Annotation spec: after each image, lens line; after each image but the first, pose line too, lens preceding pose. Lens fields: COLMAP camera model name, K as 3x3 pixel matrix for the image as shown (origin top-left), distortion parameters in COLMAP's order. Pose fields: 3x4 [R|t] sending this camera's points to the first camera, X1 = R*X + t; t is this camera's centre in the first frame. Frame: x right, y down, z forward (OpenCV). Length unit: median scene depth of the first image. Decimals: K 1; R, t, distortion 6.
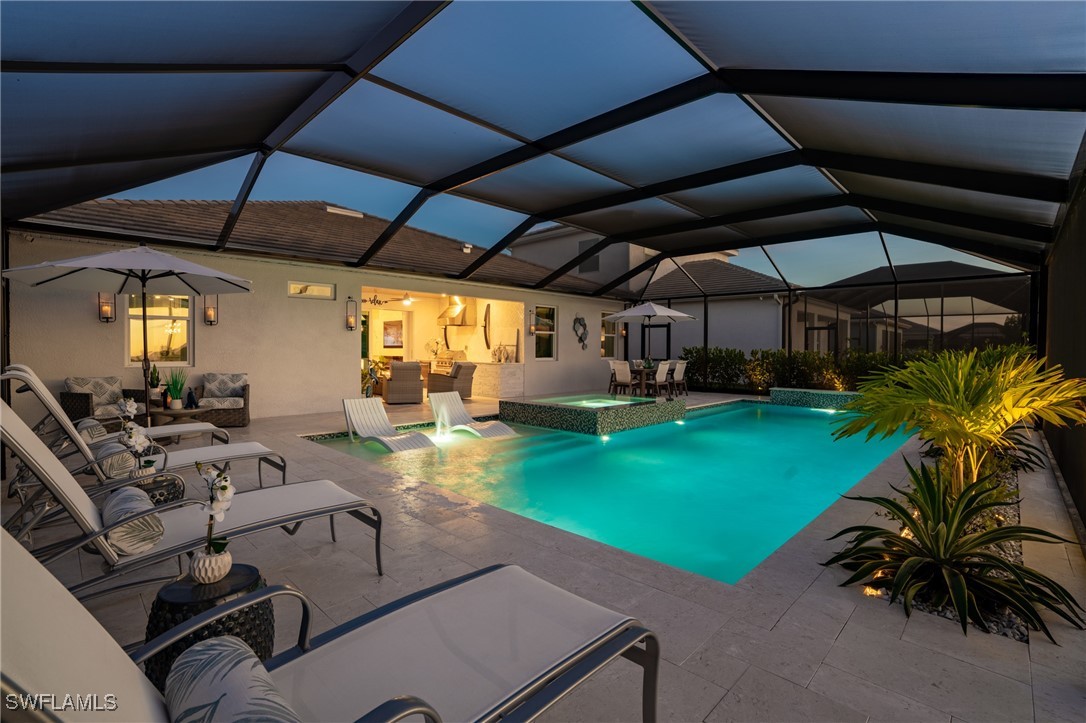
lens RADIAL K [[501.6, 0, 544.2], [0, 501.6, 360.4], [0, 0, 1]] dist [-0.069667, 0.024762]
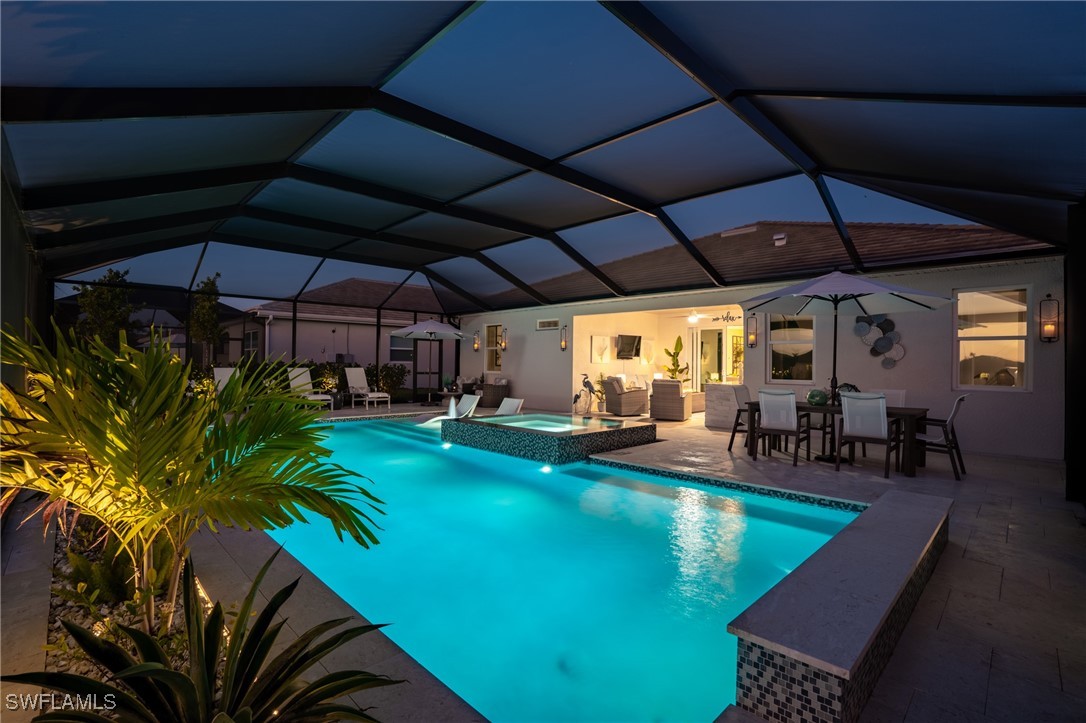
lens RADIAL K [[501.2, 0, 543.0], [0, 501.2, 361.5], [0, 0, 1]] dist [-0.071598, 0.025816]
pose [[-0.032110, -0.010450, -0.999430, 3.474182], [-0.034016, 0.999377, -0.009357, -0.064362], [0.998905, 0.033696, -0.032445, 3.611535]]
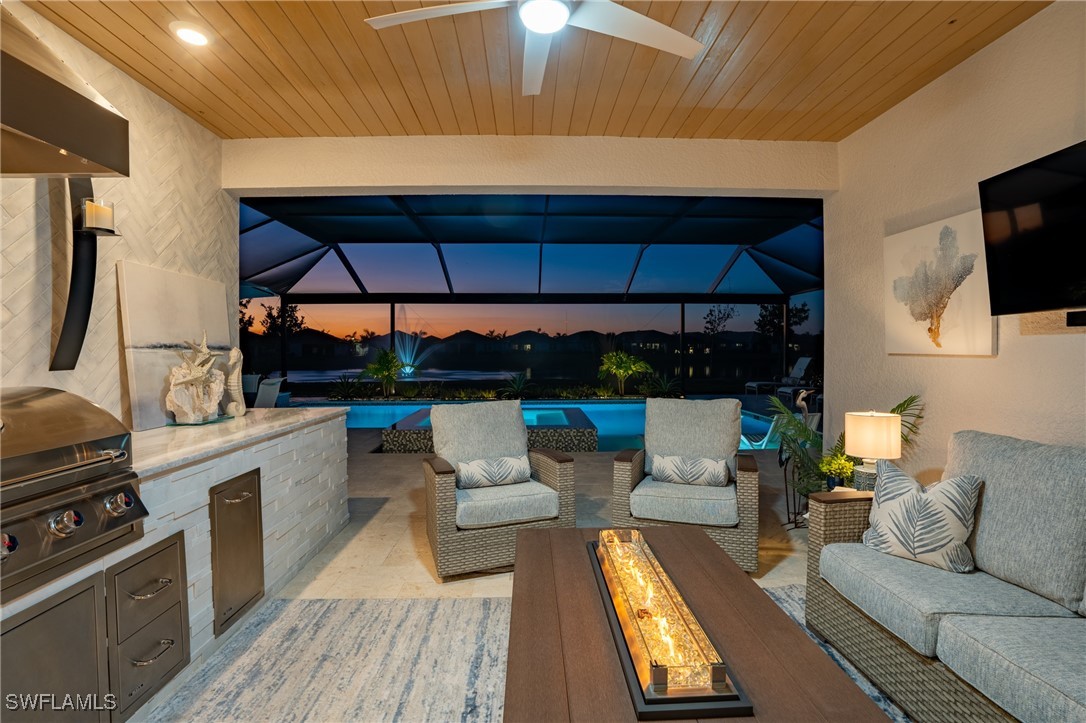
lens RADIAL K [[501.2, 0, 543.0], [0, 501.2, 361.5], [0, 0, 1]] dist [-0.071598, 0.025816]
pose [[-0.708833, -0.021143, 0.705059, -1.780289], [0.017920, 0.998688, 0.047964, -0.162350], [-0.705148, 0.046633, -0.707525, 5.334869]]
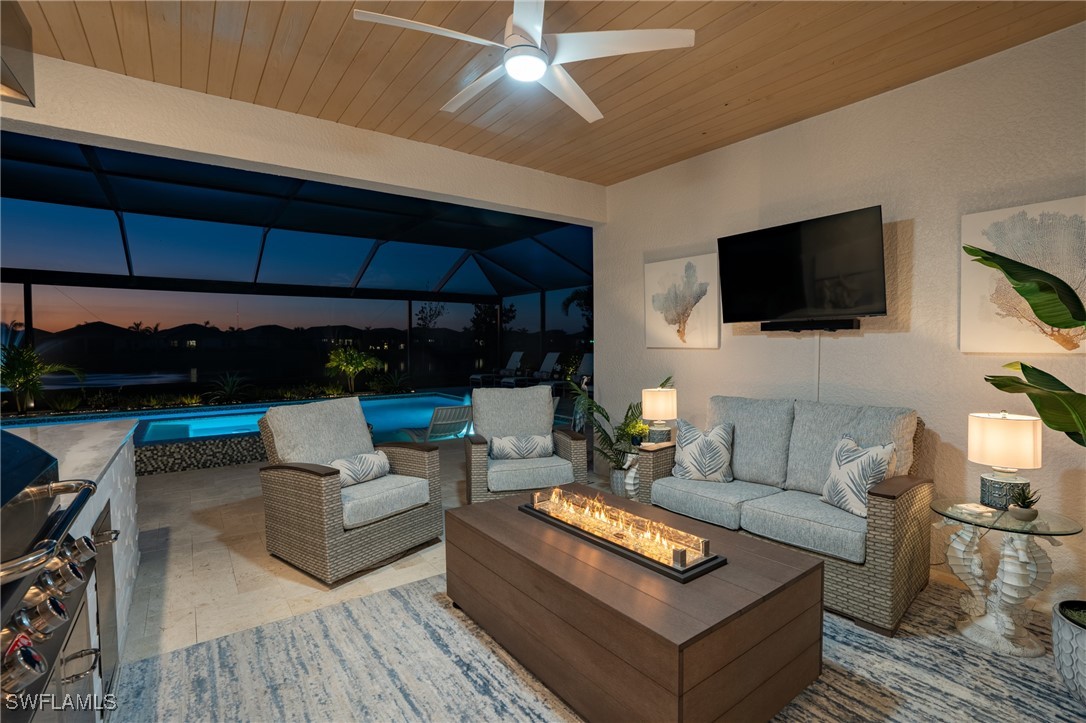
lens RADIAL K [[501.2, 0, 543.0], [0, 501.2, 361.5], [0, 0, 1]] dist [-0.071598, 0.025816]
pose [[-0.983868, -0.007565, 0.178734, -1.501202], [0.003770, 0.998007, 0.062994, -0.170262], [-0.178855, 0.062652, -0.981879, 5.634595]]
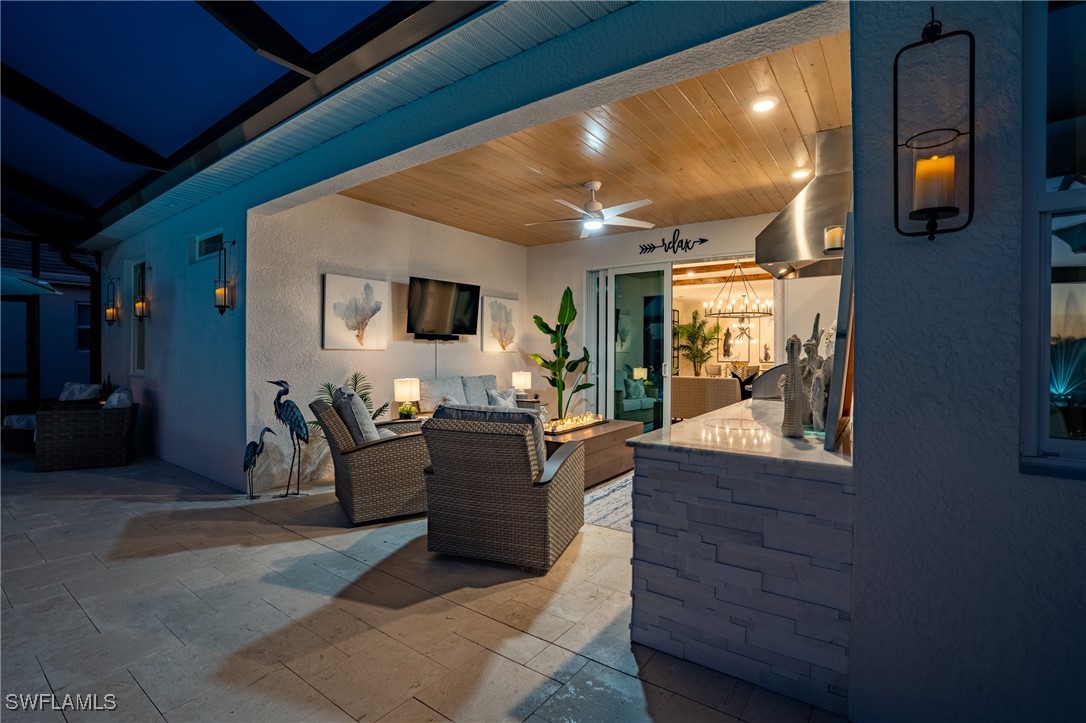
lens RADIAL K [[501.2, 0, 543.0], [0, 501.2, 361.5], [0, 0, 1]] dist [-0.071598, 0.025816]
pose [[0.129965, 0.011180, -0.991455, 0.360044], [-0.027614, 0.999589, 0.007652, -0.100852], [0.991134, 0.026383, 0.130221, 4.493628]]
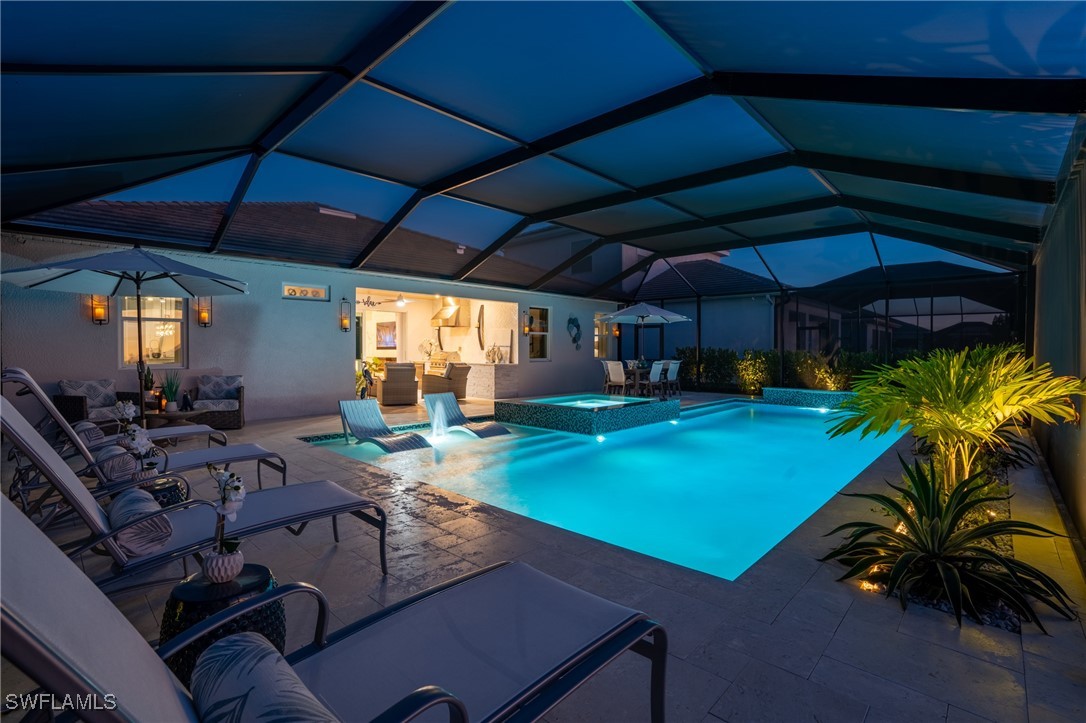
lens RADIAL K [[501.2, 0, 543.0], [0, 501.2, 361.5], [0, 0, 1]] dist [-0.071598, 0.025816]
pose [[0.999925, -0.004256, 0.011520, -0.008333], [0.004246, 0.999991, 0.000904, 0.000103], [-0.011524, -0.000855, 0.999933, -0.005055]]
